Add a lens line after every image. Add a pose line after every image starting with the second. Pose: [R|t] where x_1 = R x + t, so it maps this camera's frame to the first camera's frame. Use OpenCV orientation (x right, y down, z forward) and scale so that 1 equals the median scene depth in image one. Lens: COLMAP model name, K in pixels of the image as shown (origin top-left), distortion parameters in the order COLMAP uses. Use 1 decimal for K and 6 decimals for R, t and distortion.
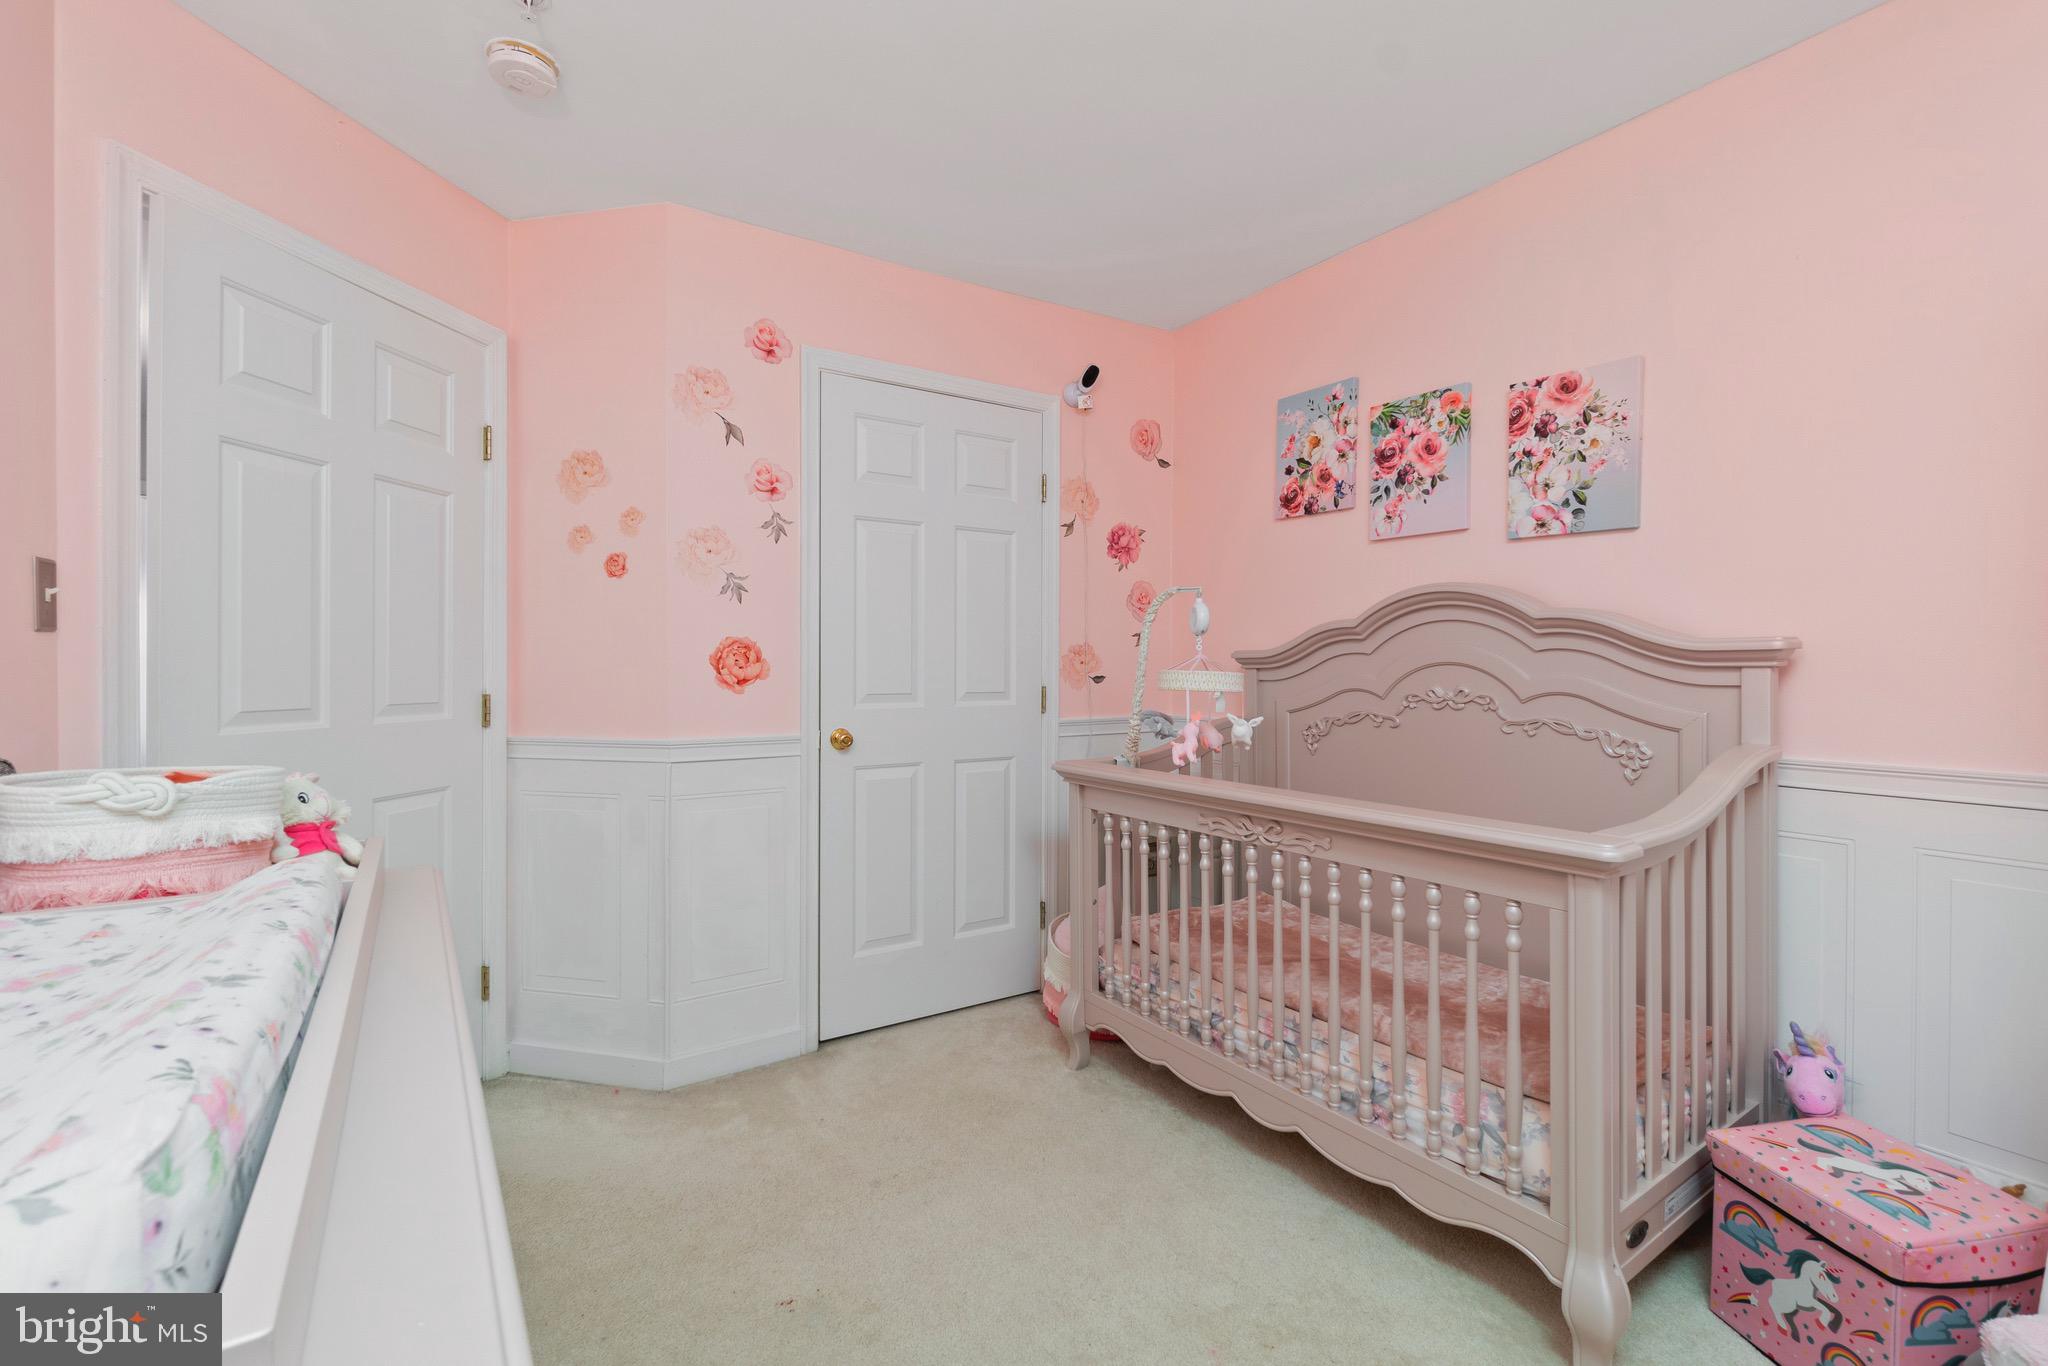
lens RADIAL K [[906.7, 0, 1017.5], [0, 906.7, 670.3], [0, 0, 1]] dist [-0.005121, 0.001173]
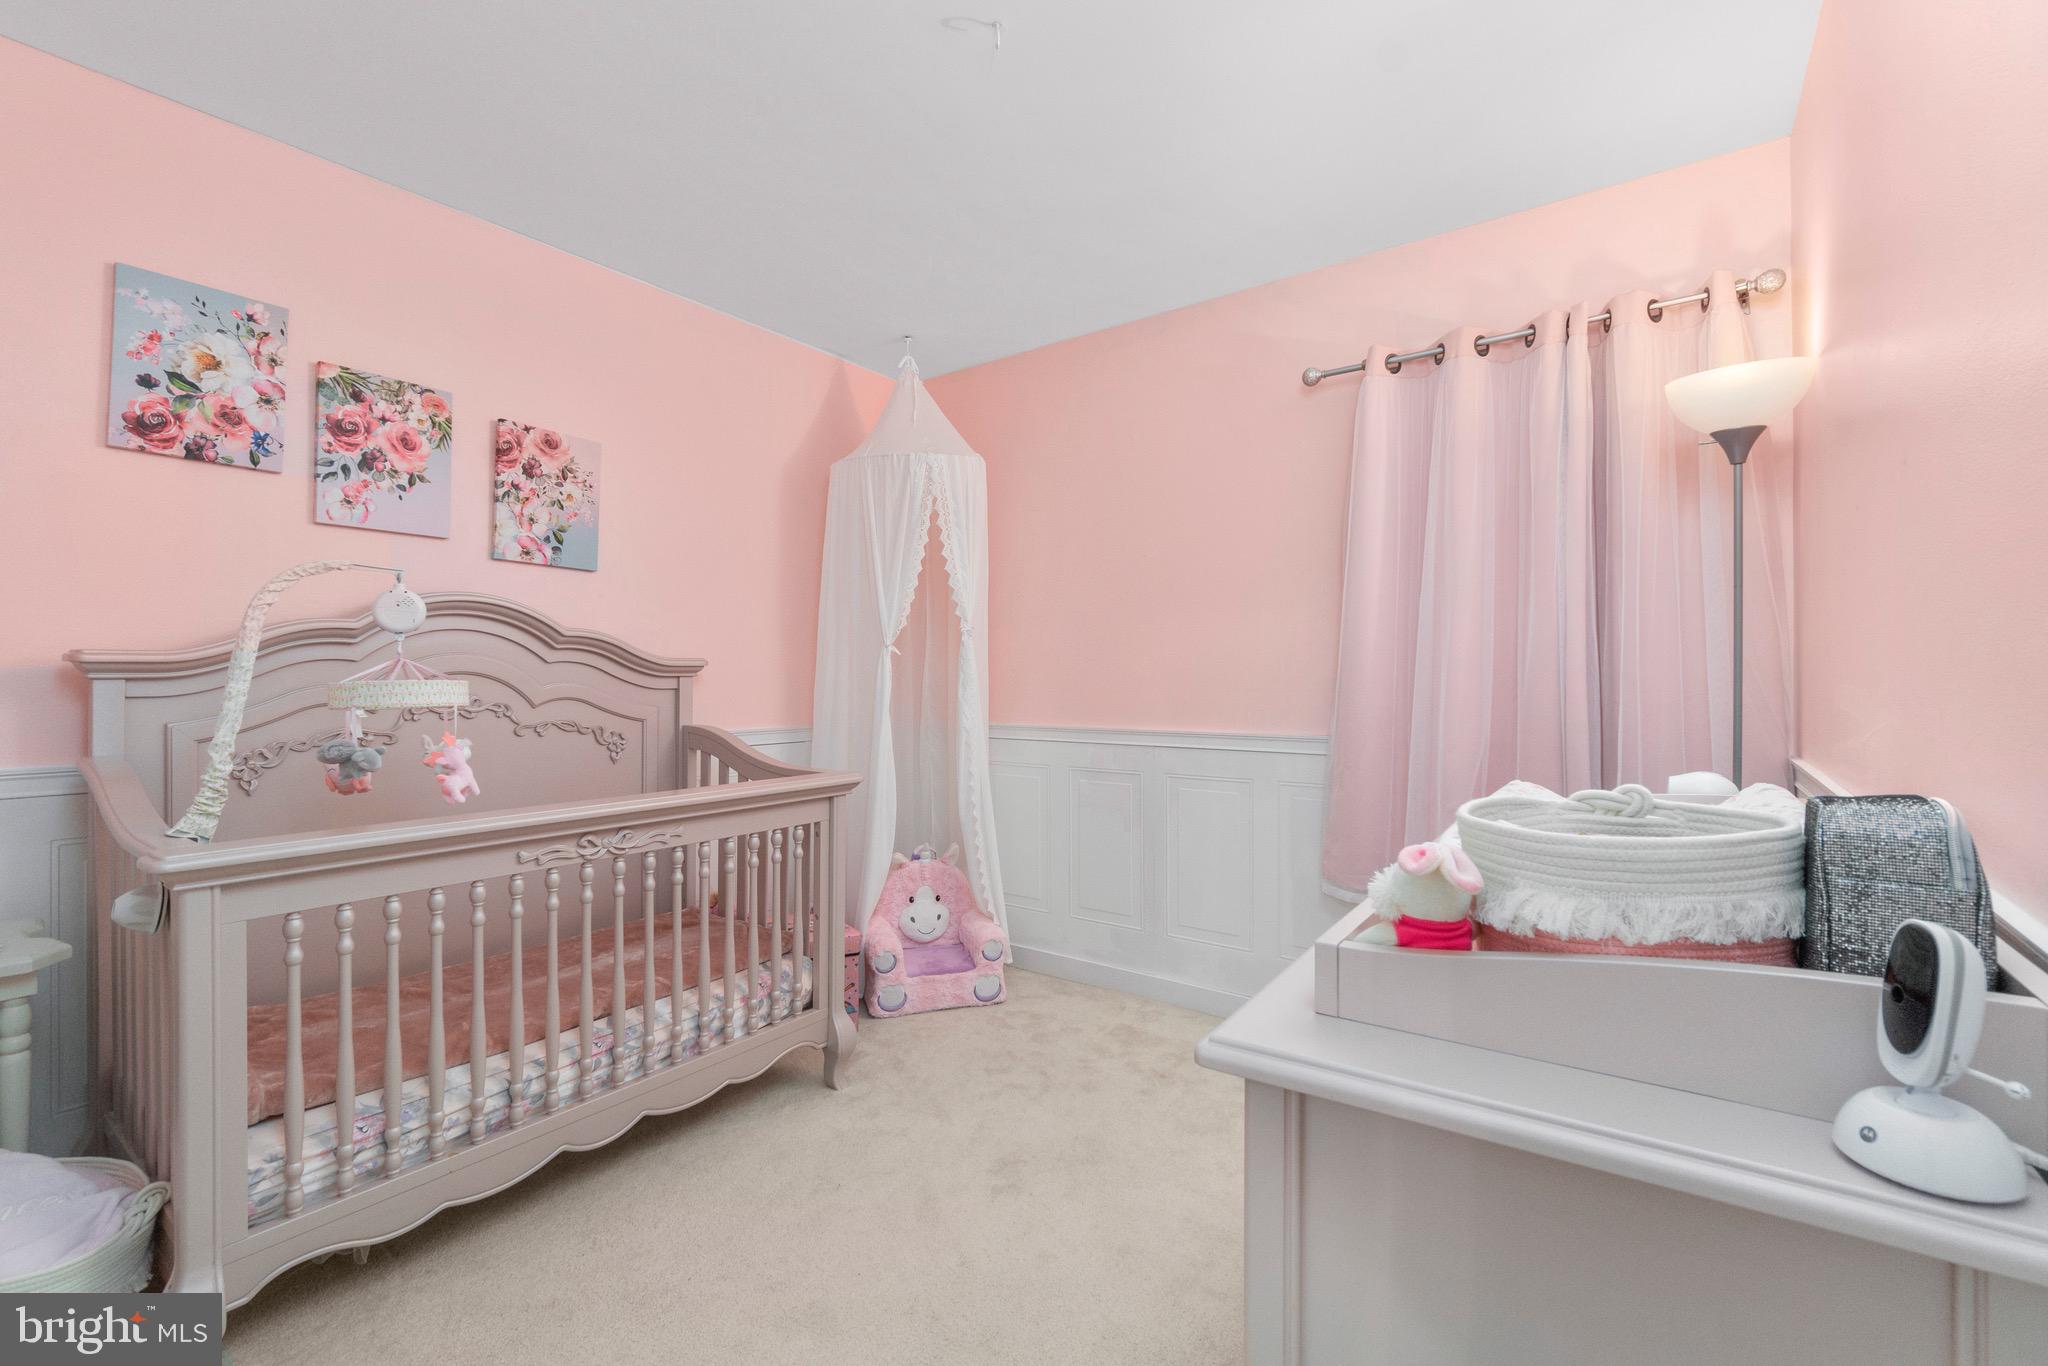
lens RADIAL K [[906.7, 0, 1016.9], [0, 906.7, 679.7], [0, 0, 1]] dist [-0.005121, 0.001173]
pose [[-0.376037, -0.001784, 0.926603, -0.658131], [0.006252, 0.999971, 0.004462, -0.000549], [-0.926584, 0.007471, -0.376015, 0.782616]]
